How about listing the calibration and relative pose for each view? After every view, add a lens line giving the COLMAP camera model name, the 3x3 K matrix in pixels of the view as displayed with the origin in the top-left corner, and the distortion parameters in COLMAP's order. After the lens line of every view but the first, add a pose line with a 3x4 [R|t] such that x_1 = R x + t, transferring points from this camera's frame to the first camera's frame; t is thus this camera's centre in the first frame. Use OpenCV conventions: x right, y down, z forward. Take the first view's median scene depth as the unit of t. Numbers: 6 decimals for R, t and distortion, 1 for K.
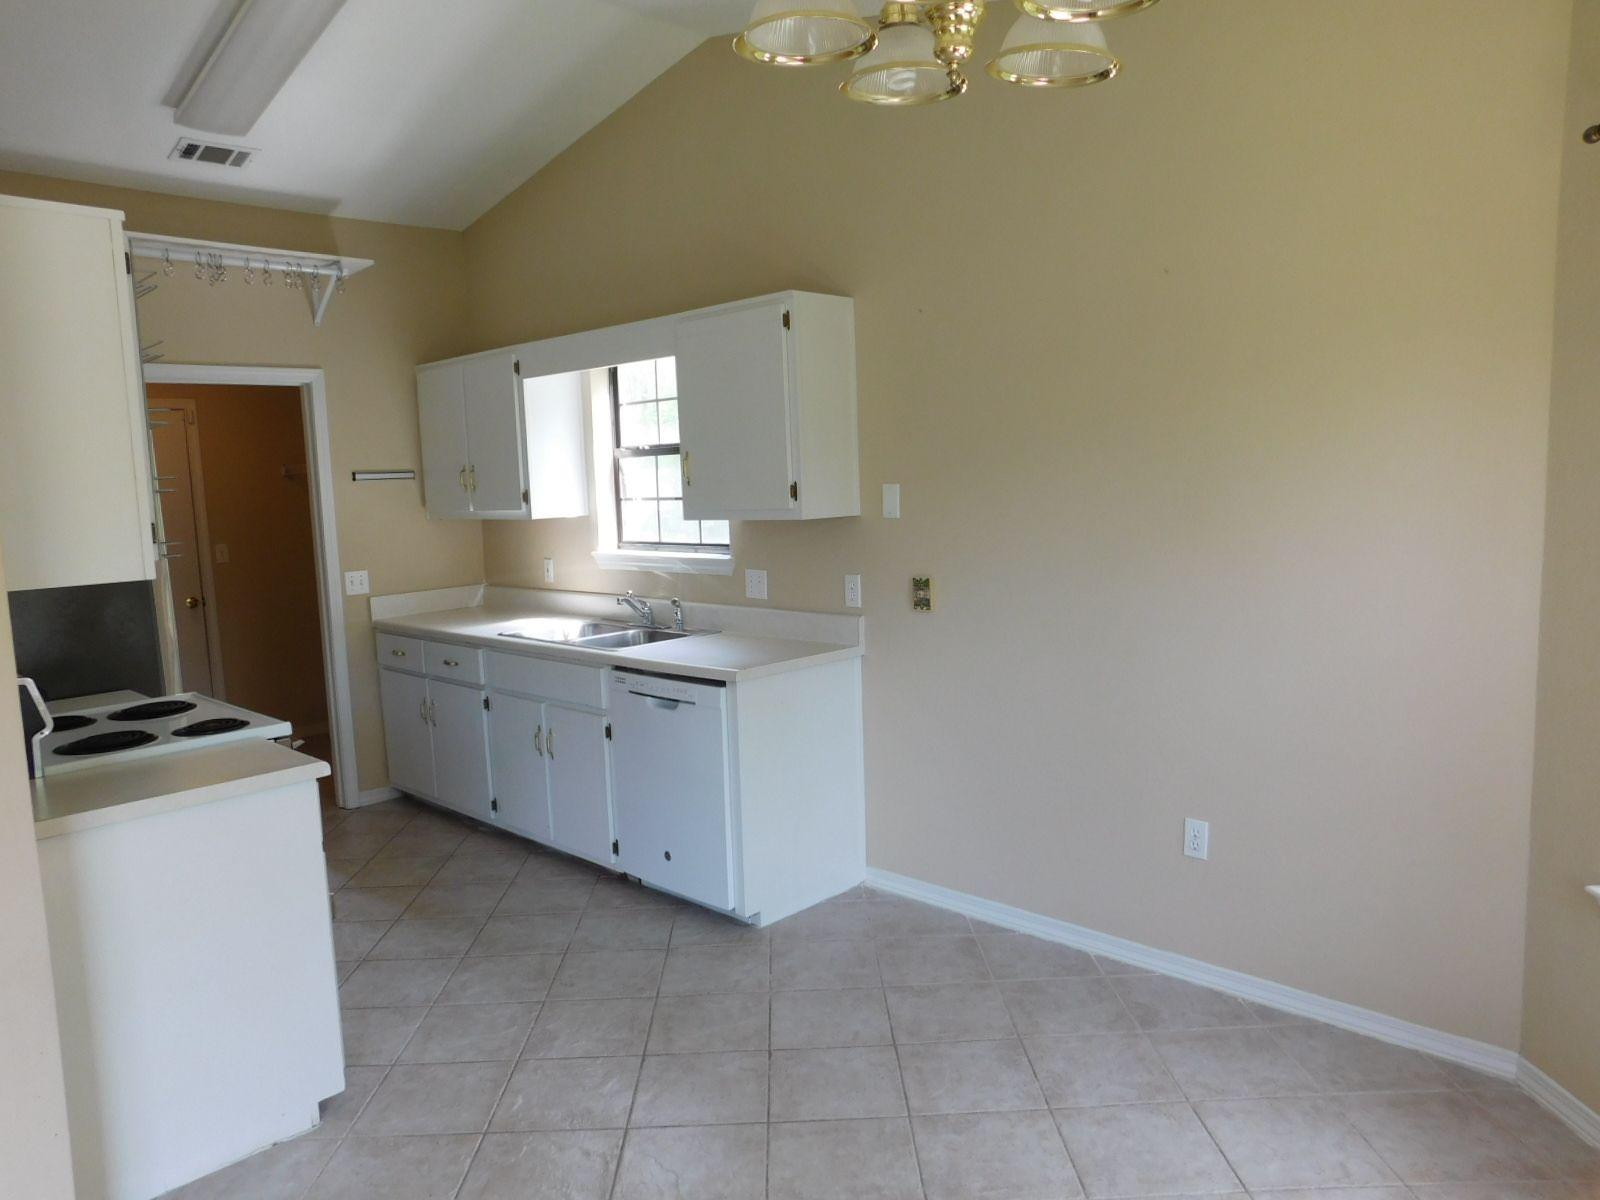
lens RADIAL K [[1116.0, 0, 807.4], [0, 1116.0, 600.5], [0, 0, 1]] dist [-0.029100, 0.013435]
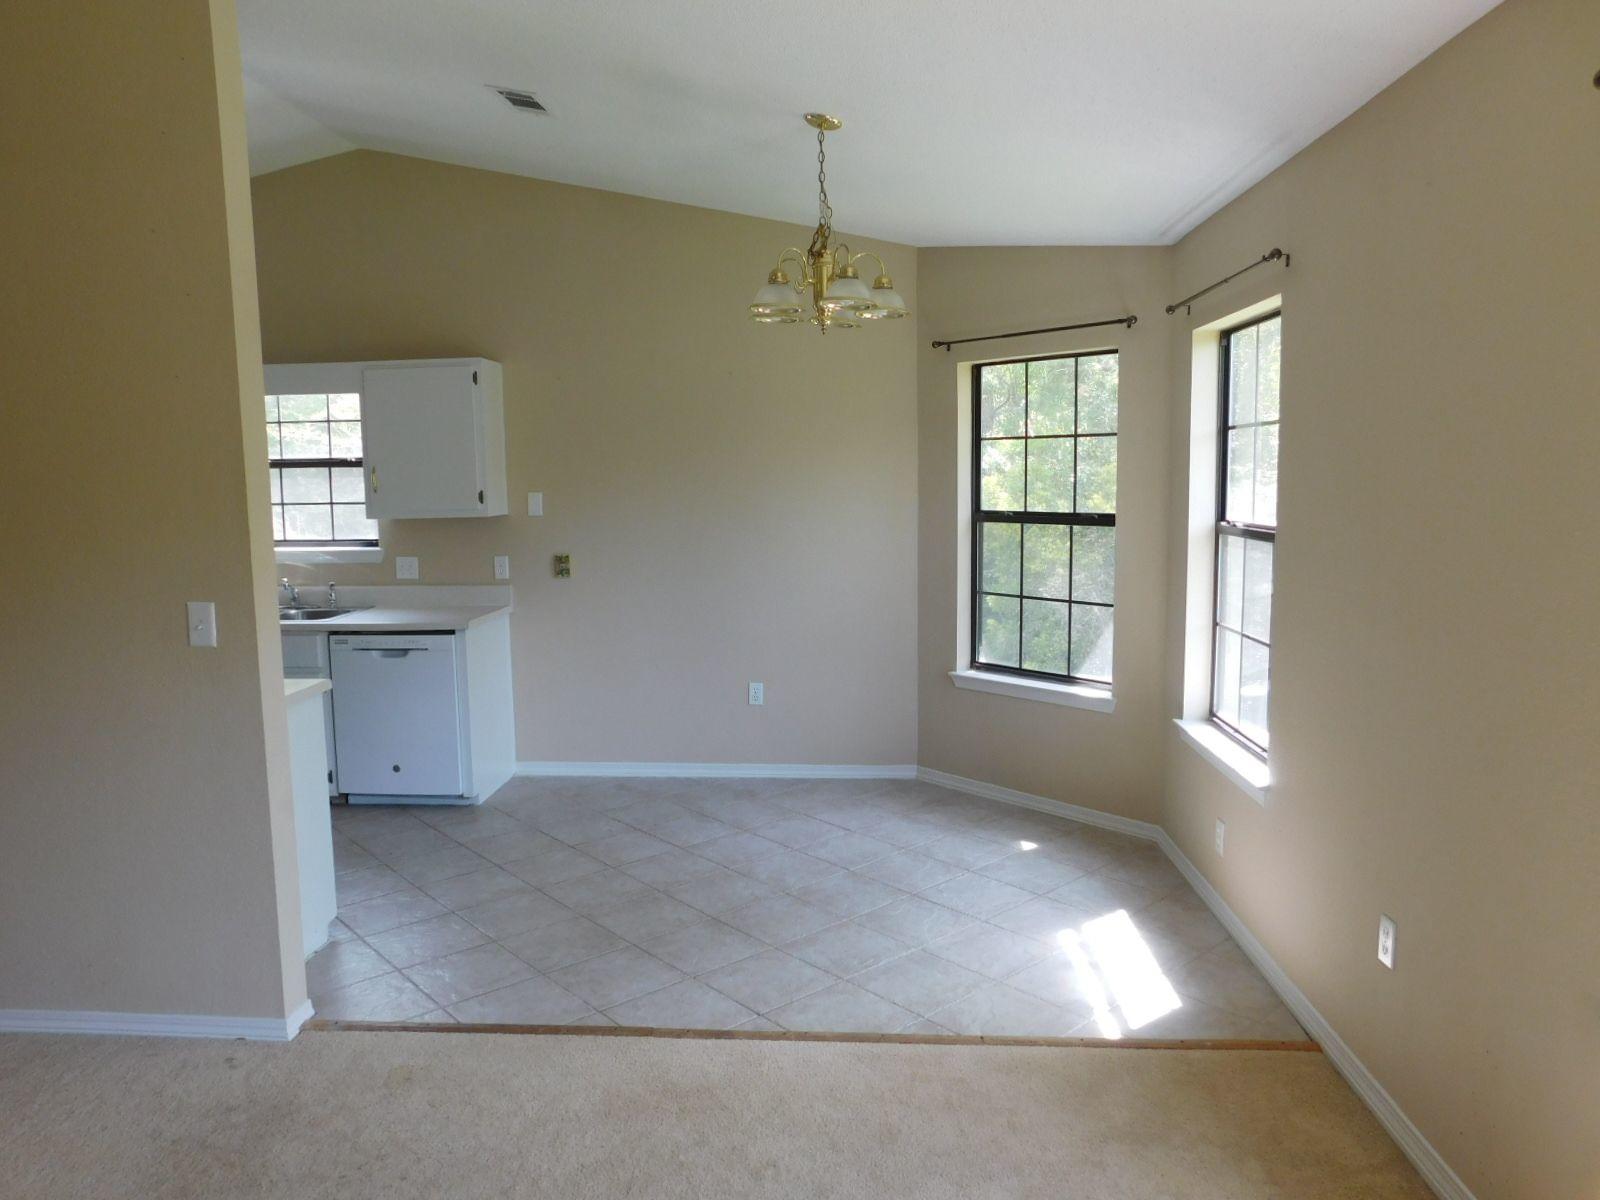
lens RADIAL K [[1116.0, 0, 793.3], [0, 1116.0, 603.4], [0, 0, 1]] dist [-0.029100, 0.013435]
pose [[0.764651, -0.051134, 0.642412, -0.615070], [0.060420, 0.998145, 0.007532, 0.050715], [-0.641606, 0.033055, 0.766322, -0.336583]]
